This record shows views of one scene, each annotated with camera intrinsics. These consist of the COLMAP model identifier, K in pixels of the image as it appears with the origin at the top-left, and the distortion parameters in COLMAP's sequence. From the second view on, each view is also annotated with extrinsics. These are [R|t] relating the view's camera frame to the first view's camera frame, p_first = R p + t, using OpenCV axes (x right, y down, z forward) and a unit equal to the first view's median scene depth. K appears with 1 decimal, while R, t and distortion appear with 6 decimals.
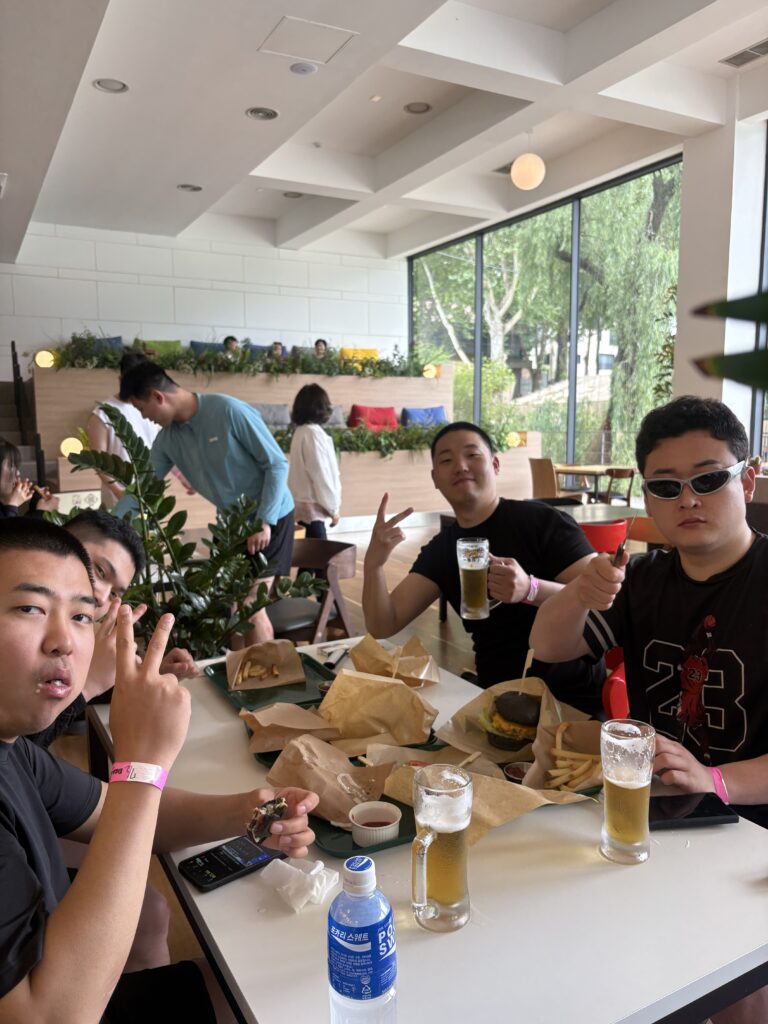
lens RADIAL K [[773.9, 0, 381.4], [0, 773.9, 515.3], [0, 0, 1]] dist [0.015167, -0.000586]
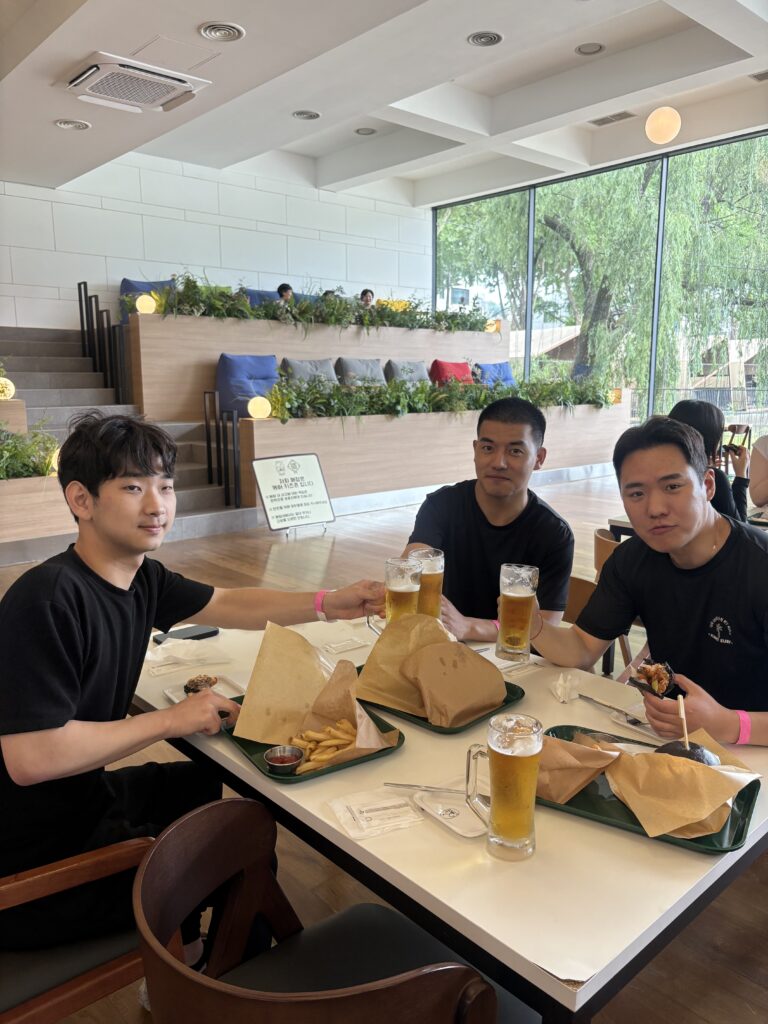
lens RADIAL K [[773.9, 0, 384.5], [0, 773.9, 508.7], [0, 0, 1]] dist [0.015167, -0.000586]
pose [[0.971676, -0.035940, 0.233567, -0.353414], [0.024917, 0.998440, 0.049975, -0.009099], [-0.234998, -0.042740, 0.971056, 0.079995]]
